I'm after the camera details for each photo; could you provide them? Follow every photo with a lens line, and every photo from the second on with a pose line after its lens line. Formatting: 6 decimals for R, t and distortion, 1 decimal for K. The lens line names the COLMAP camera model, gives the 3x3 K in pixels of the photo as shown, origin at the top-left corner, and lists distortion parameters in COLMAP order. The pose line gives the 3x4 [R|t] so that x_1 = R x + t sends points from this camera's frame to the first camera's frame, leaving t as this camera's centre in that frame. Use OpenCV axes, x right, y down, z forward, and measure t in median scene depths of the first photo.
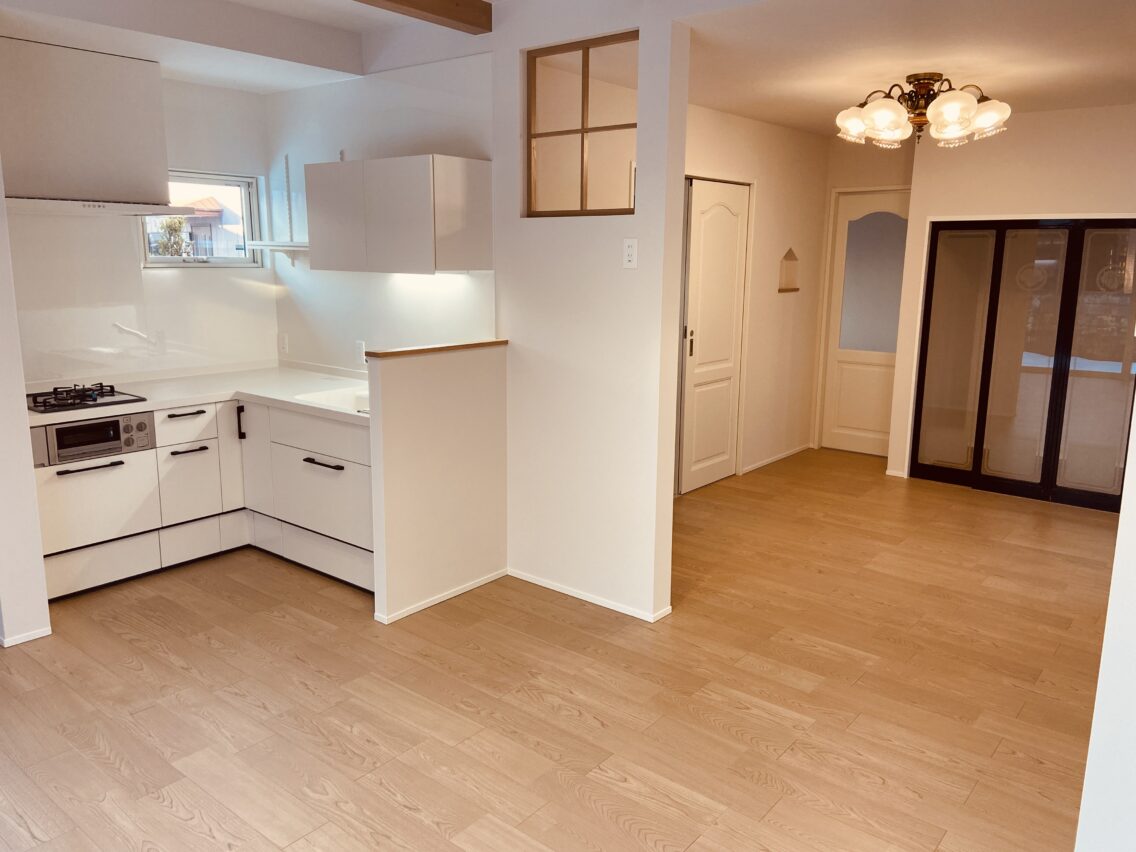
lens RADIAL K [[852.4, 0, 568.0], [0, 852.4, 426.0], [0, 0, 1]] dist [-0.062213, -0.001852]
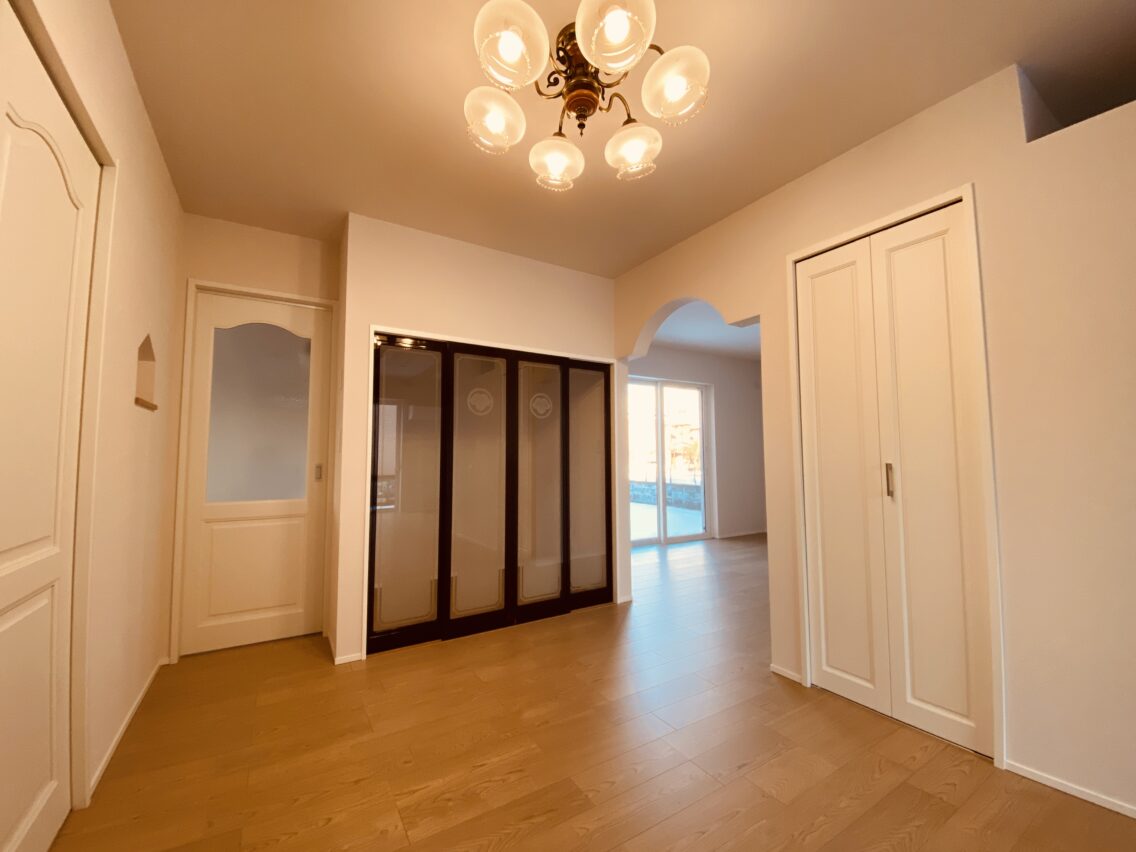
lens RADIAL K [[462.8, 0, 568.0], [0, 462.8, 426.0], [0, 0, 1]] dist [-0.008234, -0.000179]
pose [[0.330044, 0.060325, 0.942036, 0.062302], [0.193030, 0.972555, -0.129908, -0.051346], [-0.924019, 0.224716, 0.309342, 0.664071]]
